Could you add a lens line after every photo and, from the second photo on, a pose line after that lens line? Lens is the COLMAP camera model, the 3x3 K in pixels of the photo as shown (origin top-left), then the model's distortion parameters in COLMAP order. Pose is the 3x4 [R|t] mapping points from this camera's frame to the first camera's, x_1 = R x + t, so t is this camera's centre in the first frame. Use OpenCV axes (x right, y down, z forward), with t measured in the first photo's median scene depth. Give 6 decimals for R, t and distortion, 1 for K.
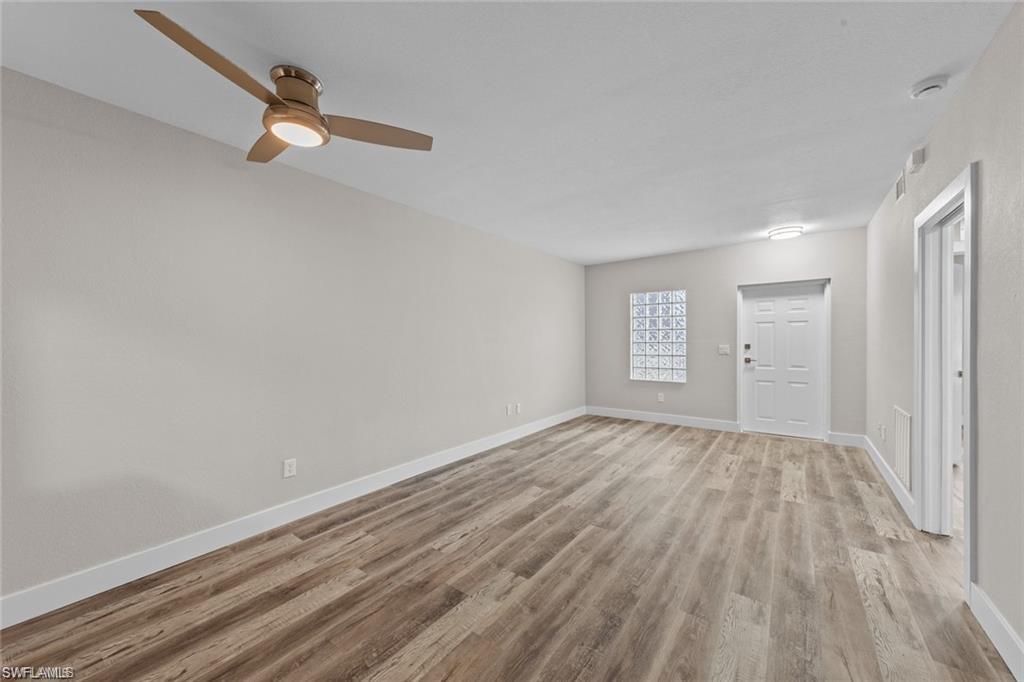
lens RADIAL K [[375.0, 0, 508.4], [0, 375.0, 343.8], [0, 0, 1]] dist [0.002609, 0.000016]
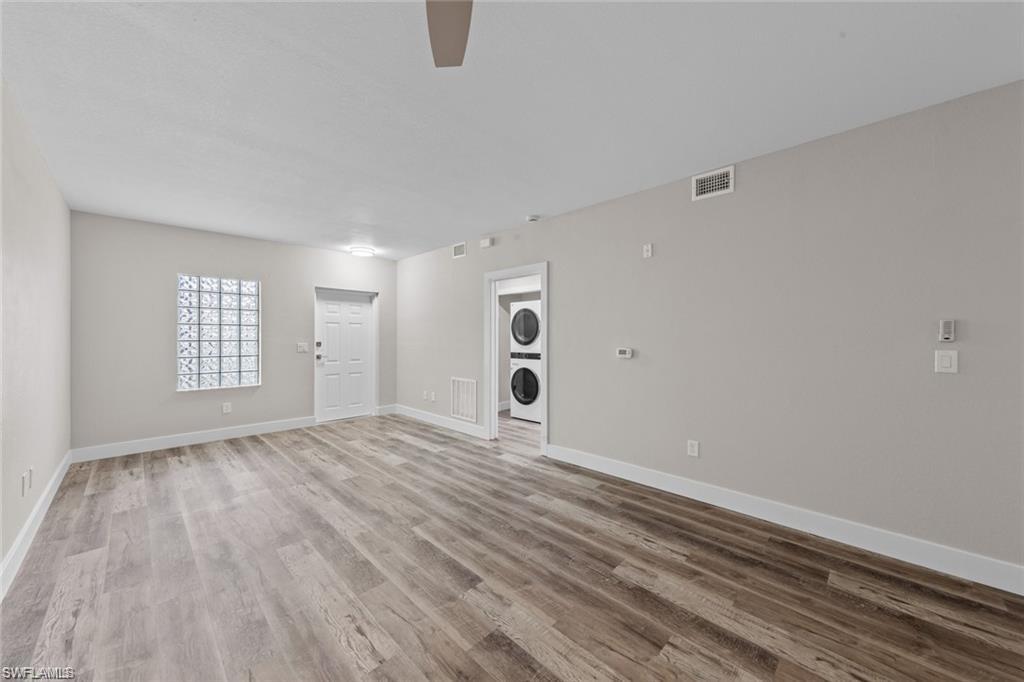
lens RADIAL K [[373.0, 0, 510.5], [0, 373.0, 329.0], [0, 0, 1]] dist [0.001583, -0.000022]
pose [[0.132650, 0.032154, 0.990641, -0.549676], [0.006948, 0.999419, -0.033369, 0.005501], [-0.991139, 0.011309, 0.132350, 0.477064]]
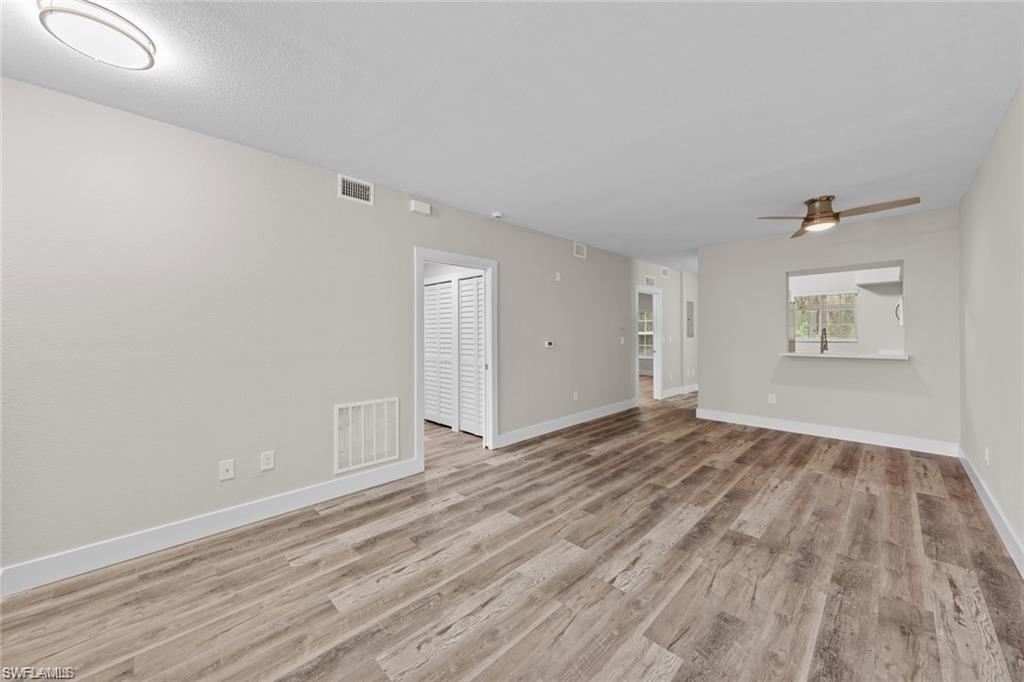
lens RADIAL K [[374.3, 0, 516.4], [0, 374.3, 330.1], [0, 0, 1]] dist [0.004003, 0.000000]
pose [[-0.990678, 0.016685, 0.135199, 0.409252], [0.016867, 0.999858, 0.000196, -0.016385], [-0.135176, 0.002474, -0.990818, 1.725940]]
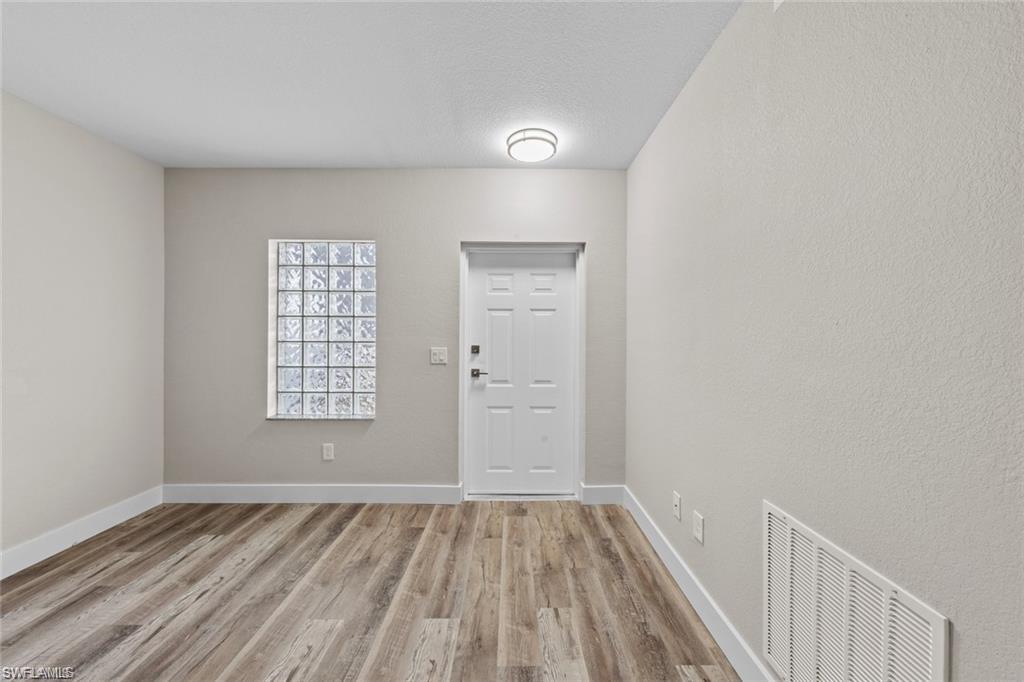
lens RADIAL K [[370.2, 0, 512.4], [0, 370.2, 335.7], [0, 0, 1]] dist [0.003268, -0.000050]
pose [[0.795407, 0.012672, 0.605943, 0.511423], [-0.004557, 0.999878, -0.014928, -0.009185], [-0.606059, 0.009112, 0.795368, 0.776522]]
